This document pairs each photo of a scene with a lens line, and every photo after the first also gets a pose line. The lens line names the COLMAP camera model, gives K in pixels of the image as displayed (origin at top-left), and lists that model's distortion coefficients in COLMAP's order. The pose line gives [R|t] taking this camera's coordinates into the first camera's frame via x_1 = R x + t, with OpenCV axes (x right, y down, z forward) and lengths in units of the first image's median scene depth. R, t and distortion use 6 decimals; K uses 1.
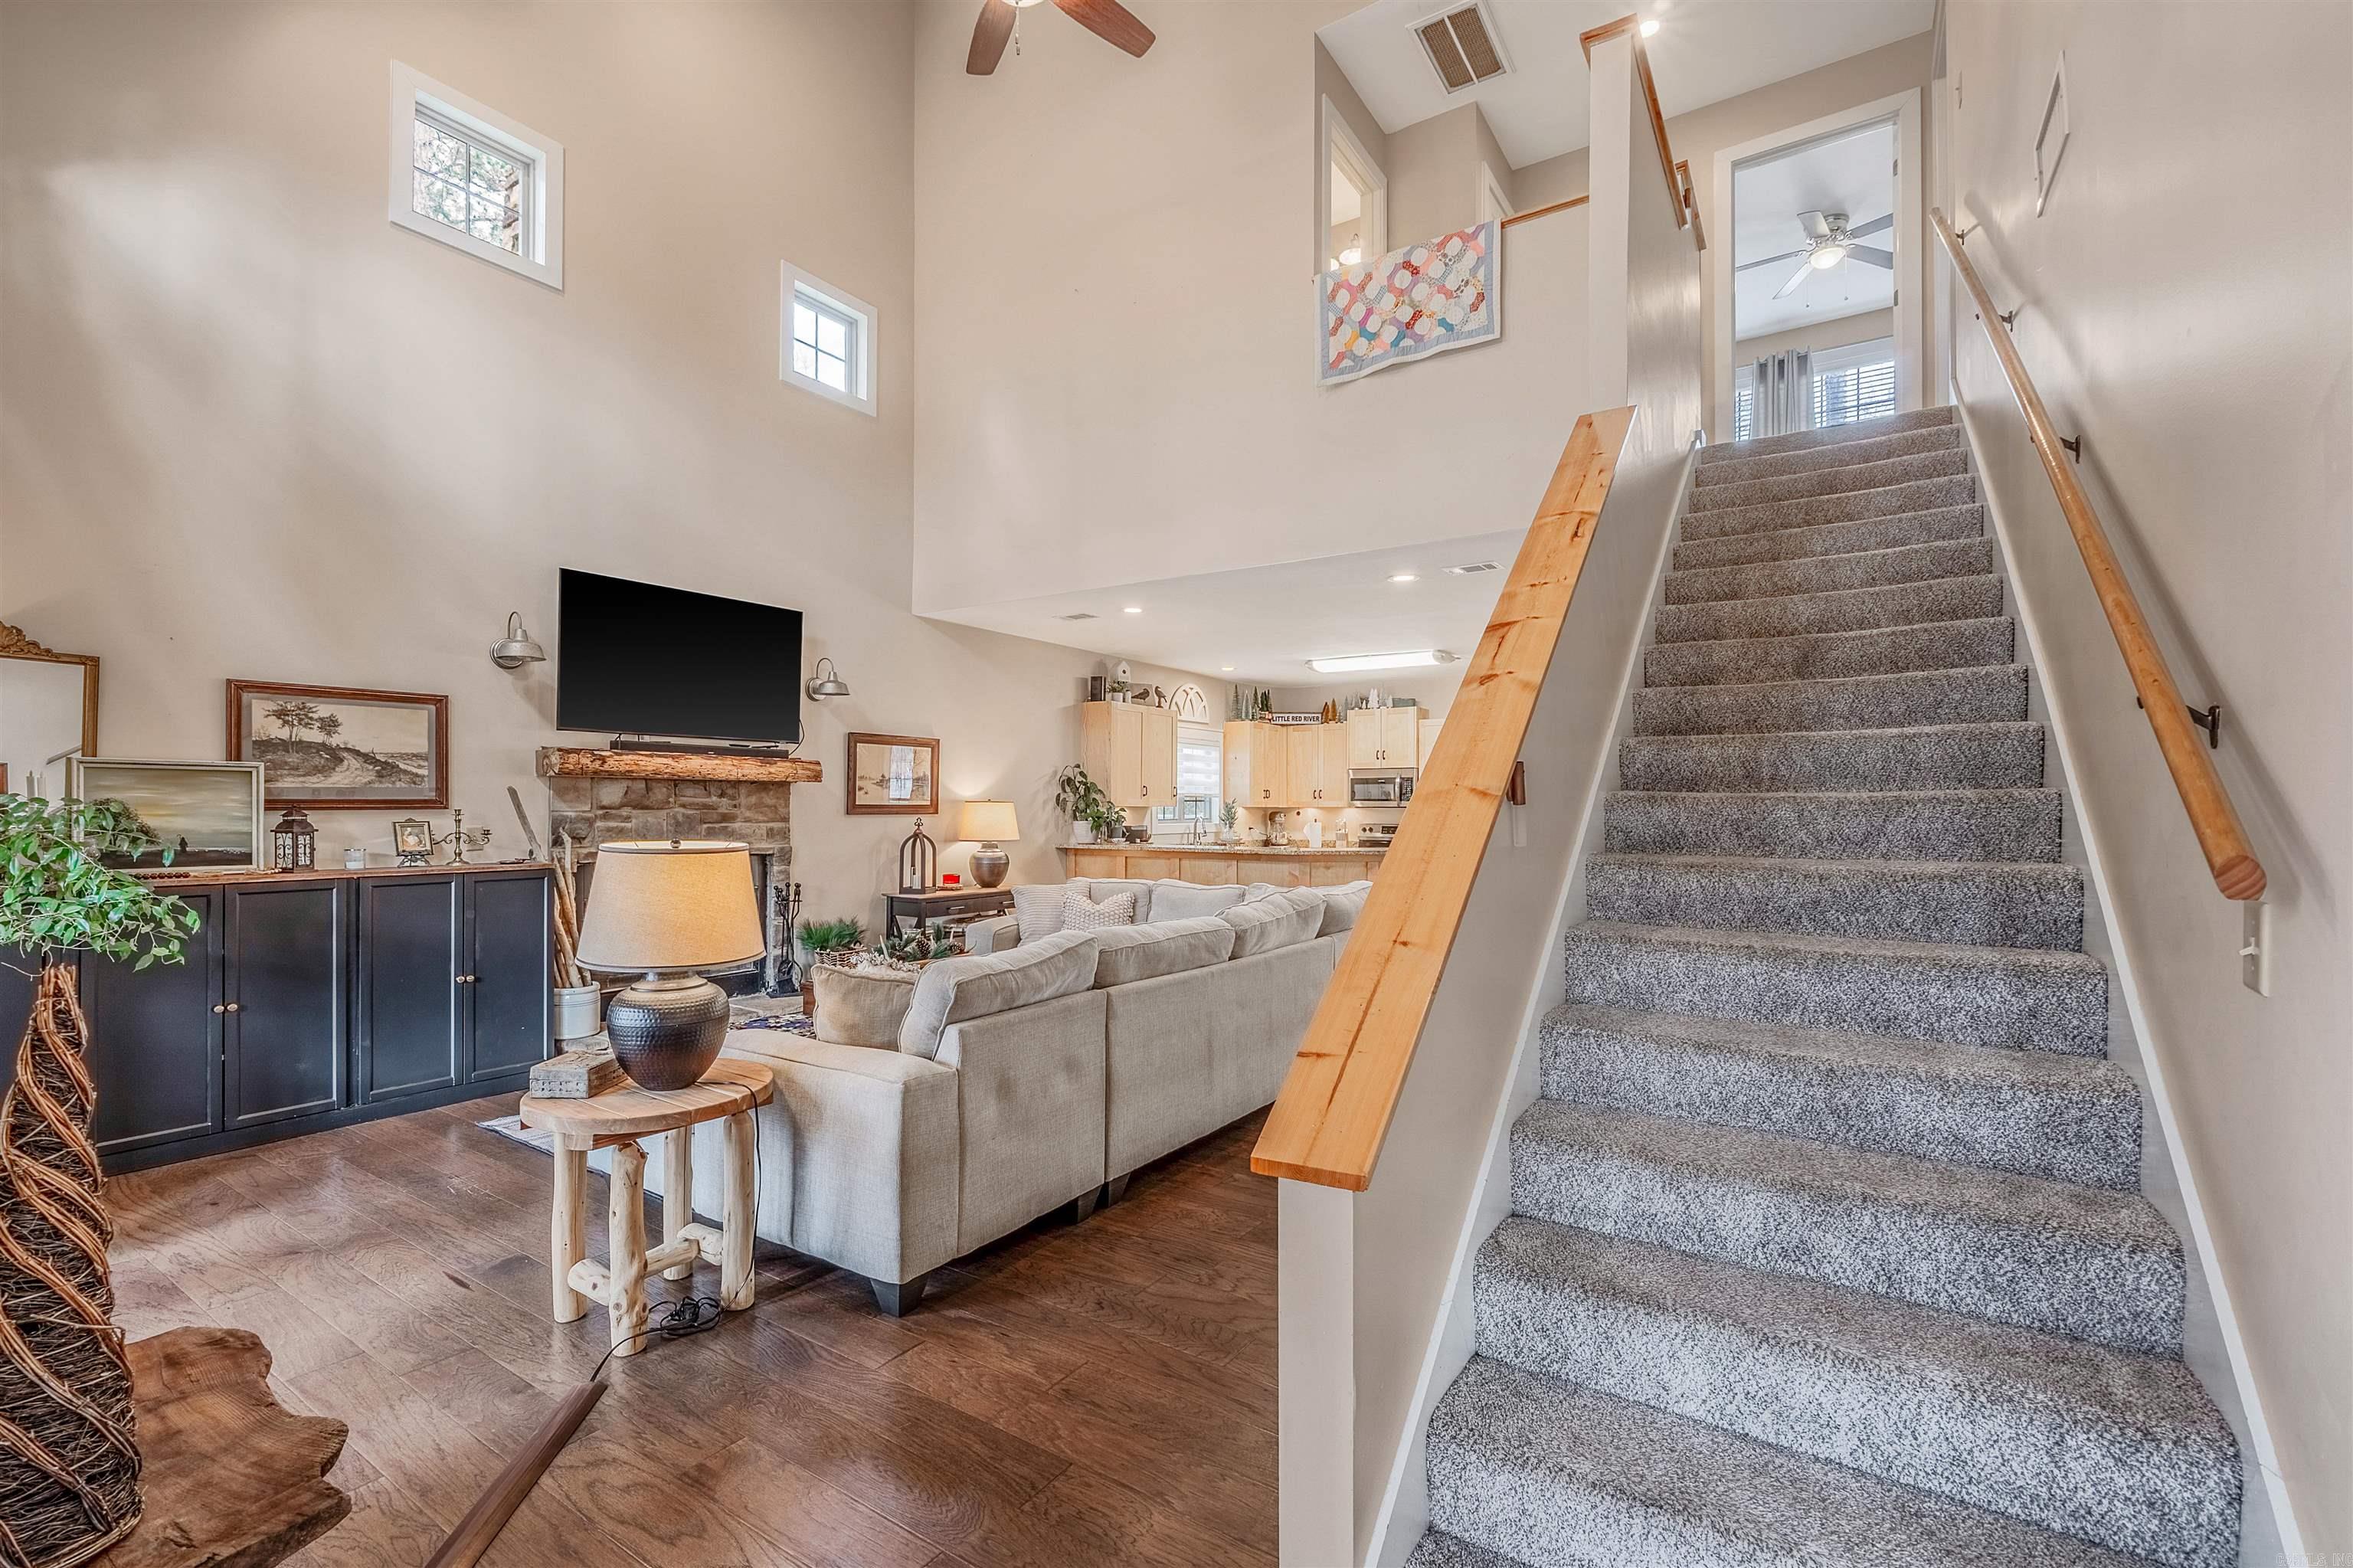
lens RADIAL K [[1039.1, 0, 1170.8], [0, 1039.1, 804.8], [0, 0, 1]] dist [-0.001441, -0.003386]
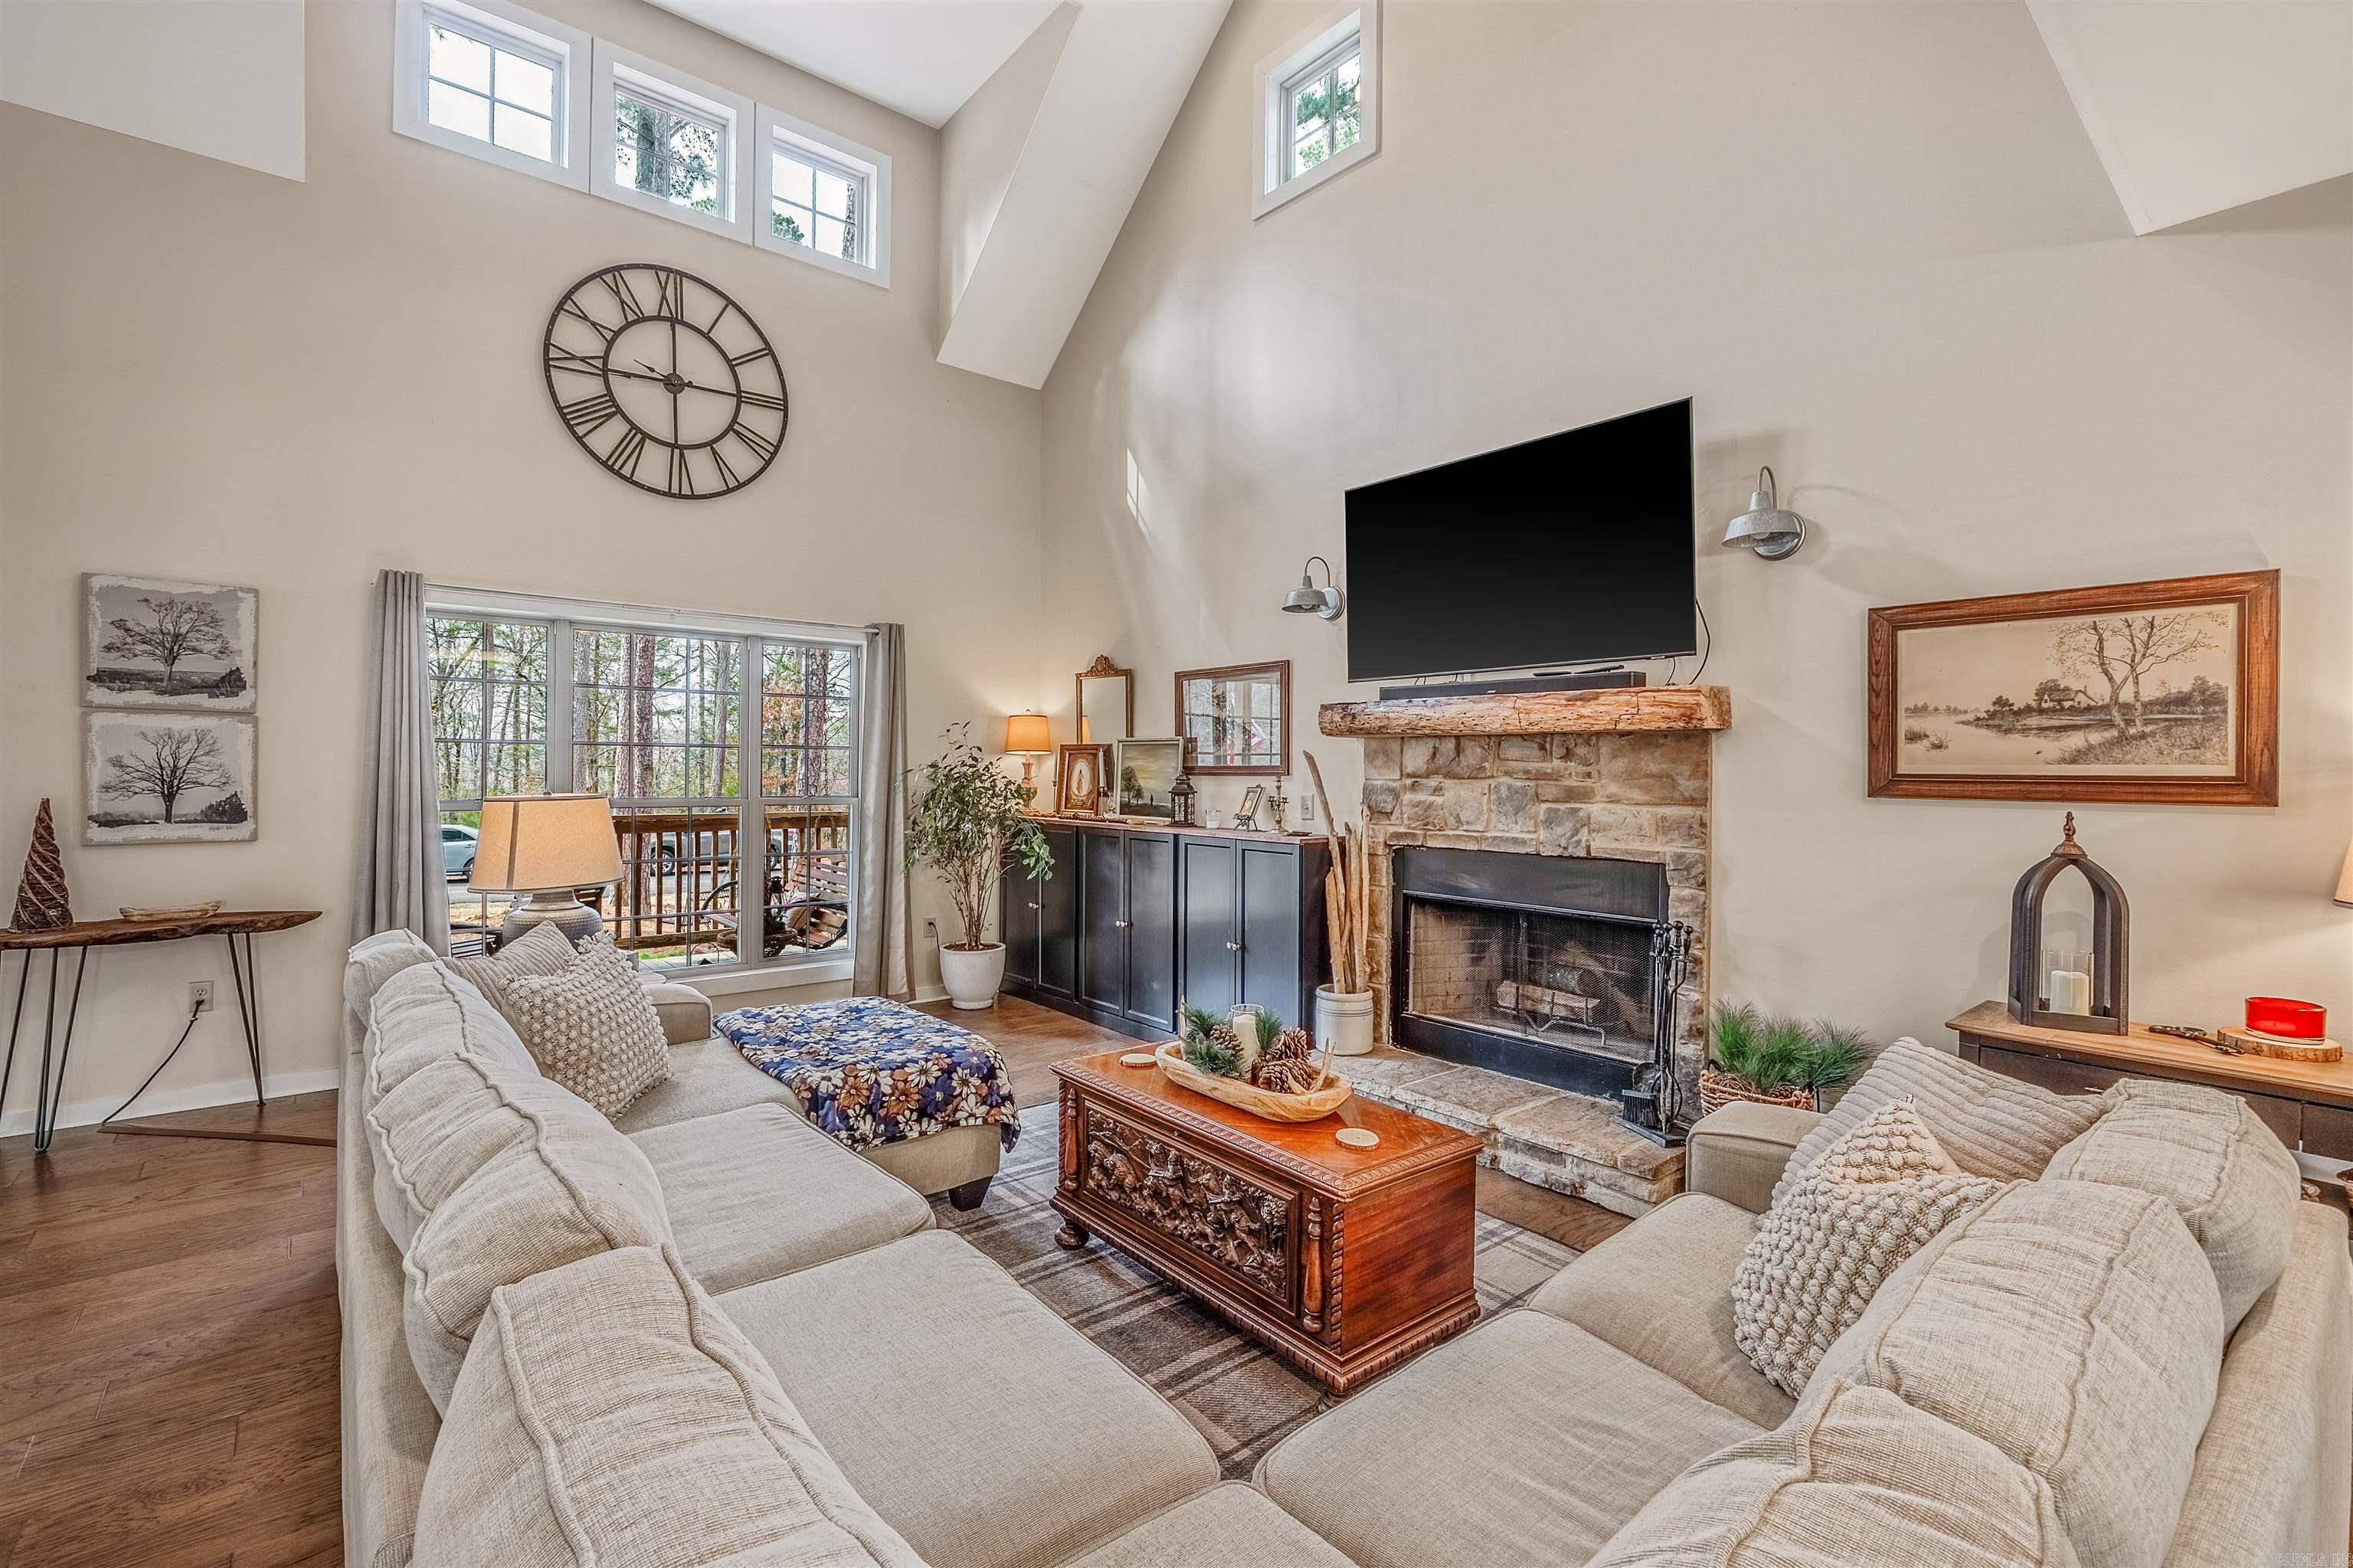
lens RADIAL K [[1039.1, 0, 1169.7], [0, 1039.1, 765.1], [0, 0, 1]] dist [-0.001441, -0.003386]
pose [[-0.293435, -0.009094, -0.955936, 0.219959], [-0.007553, 0.999946, -0.007194, 0.001551], [0.955949, 0.005109, -0.293488, 0.946596]]
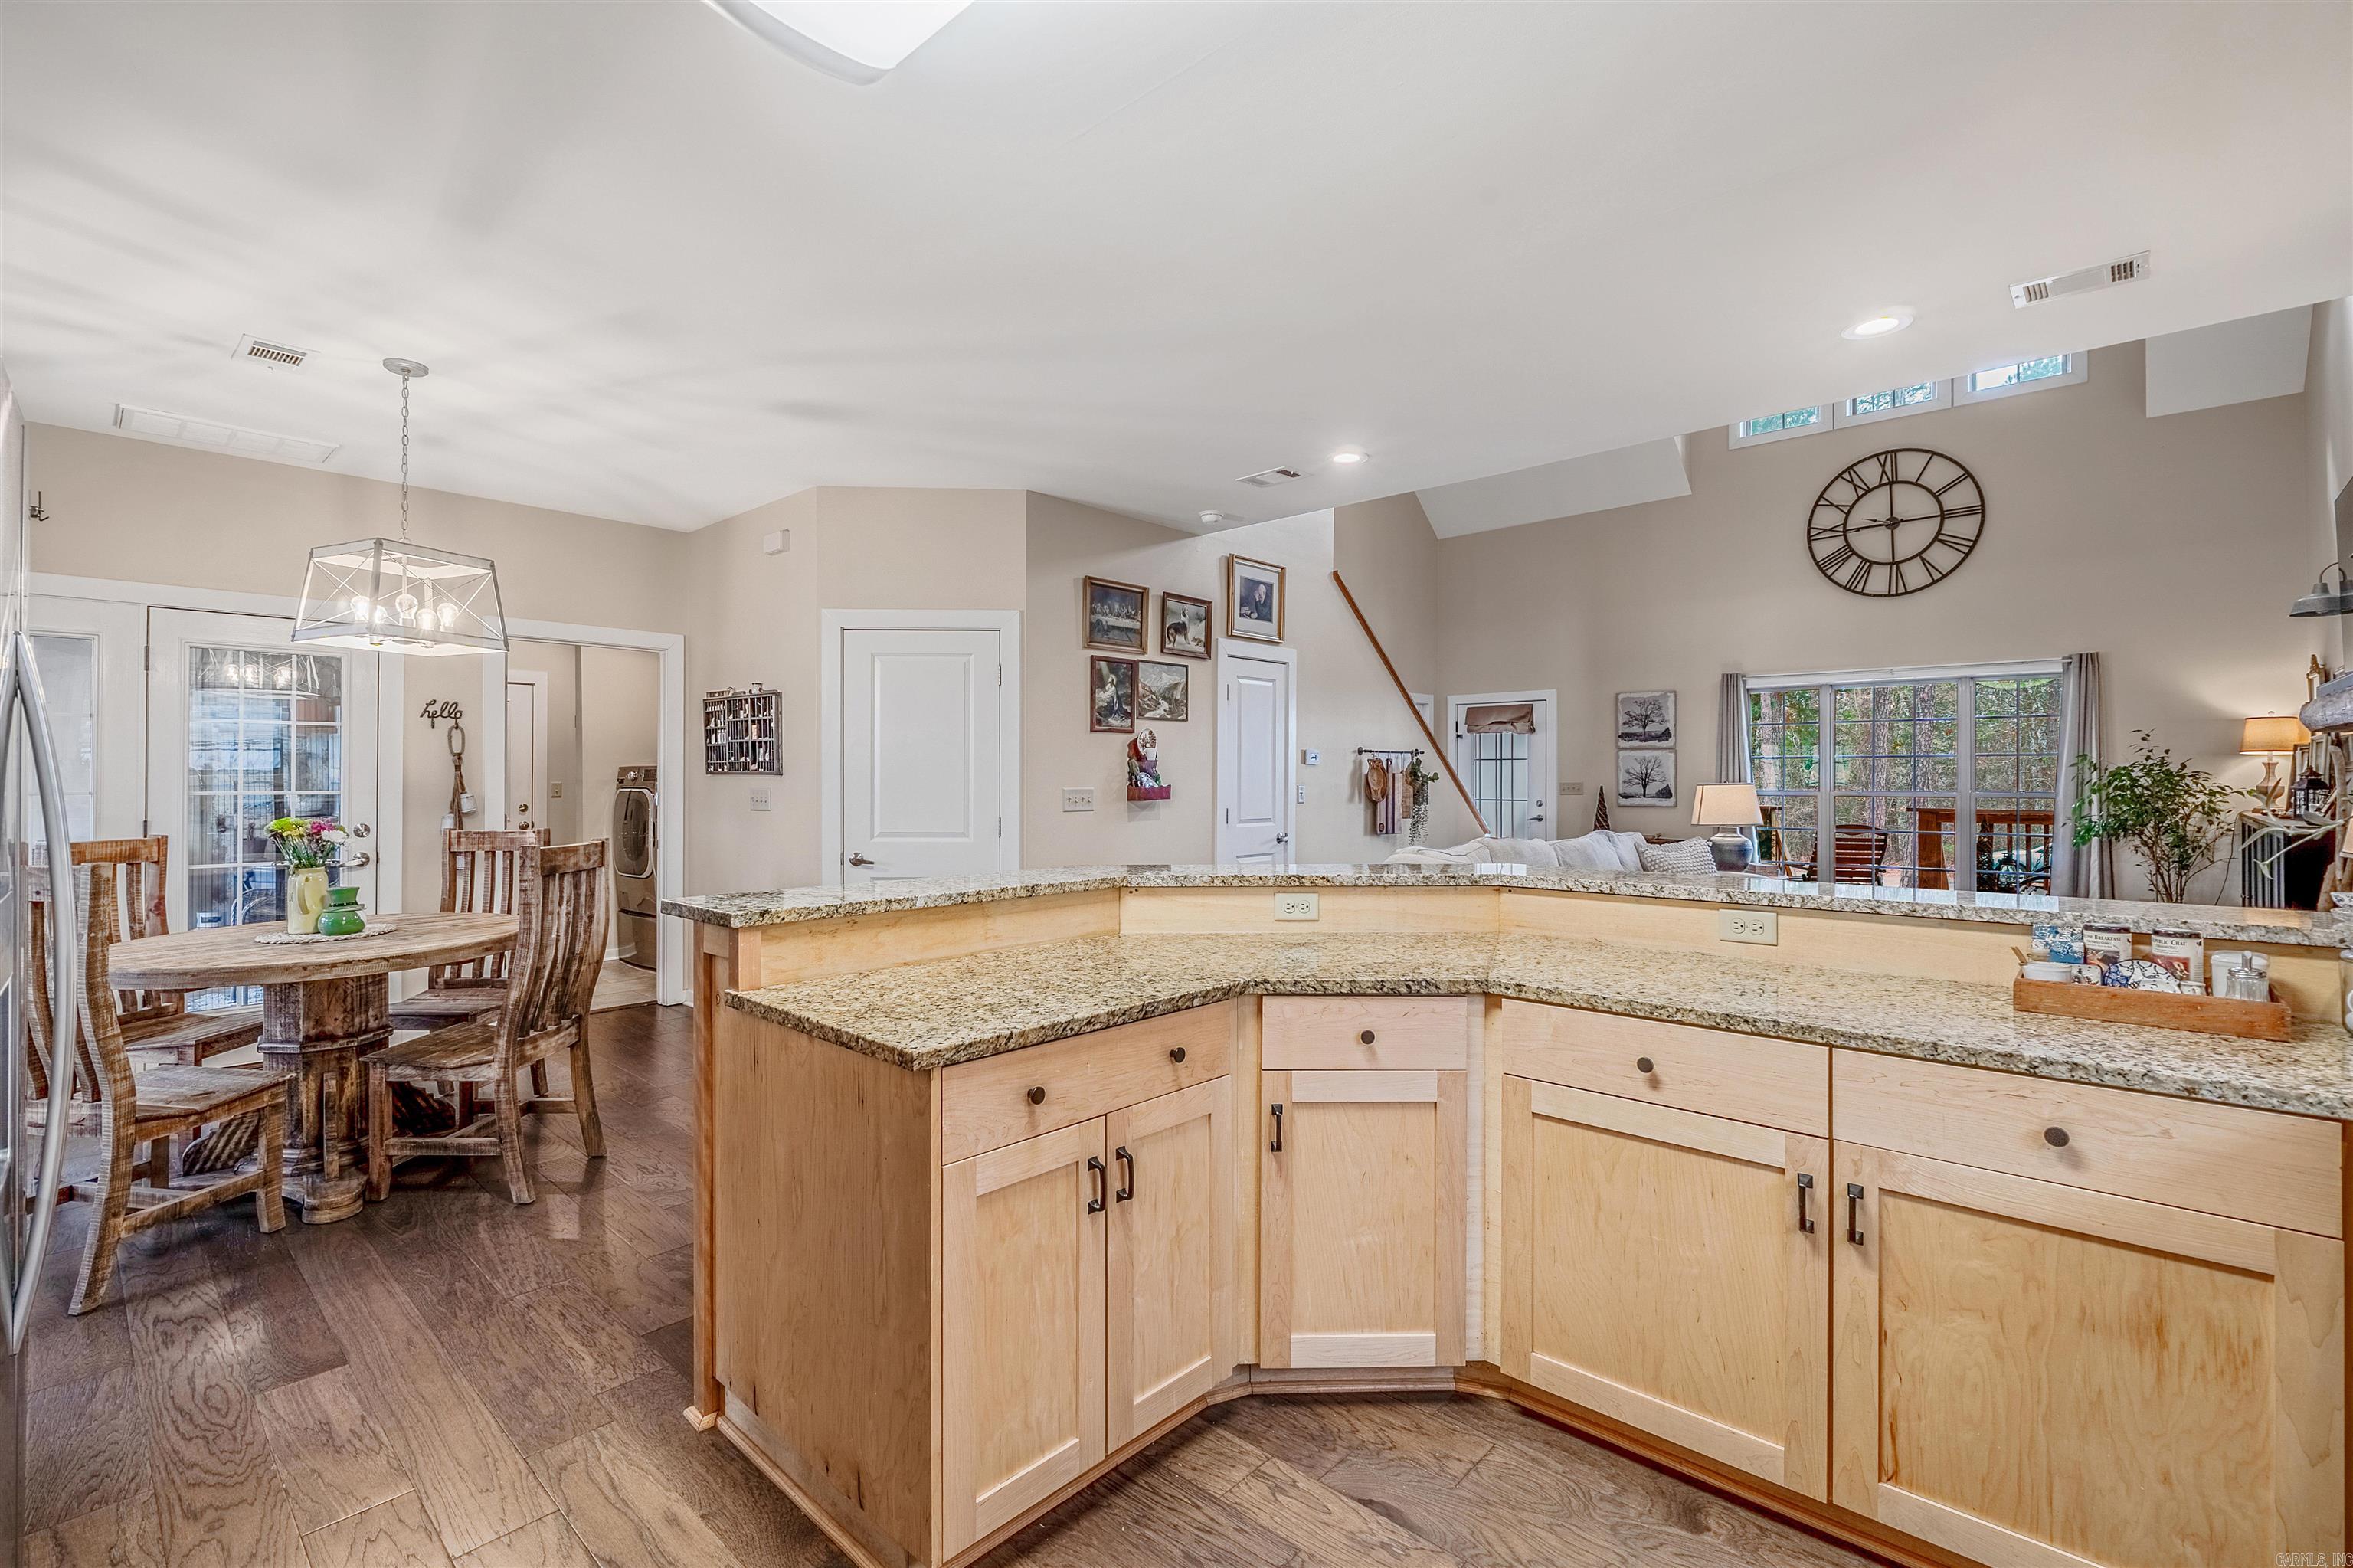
lens RADIAL K [[1039.1, 0, 1144.5], [0, 1039.1, 775.0], [0, 0, 1]] dist [-0.001441, -0.003386]
pose [[-0.986759, -0.001138, 0.162188, 0.253069], [-0.001866, 0.999989, -0.004336, 0.013487], [-0.162181, -0.004581, -0.986750, 1.748132]]
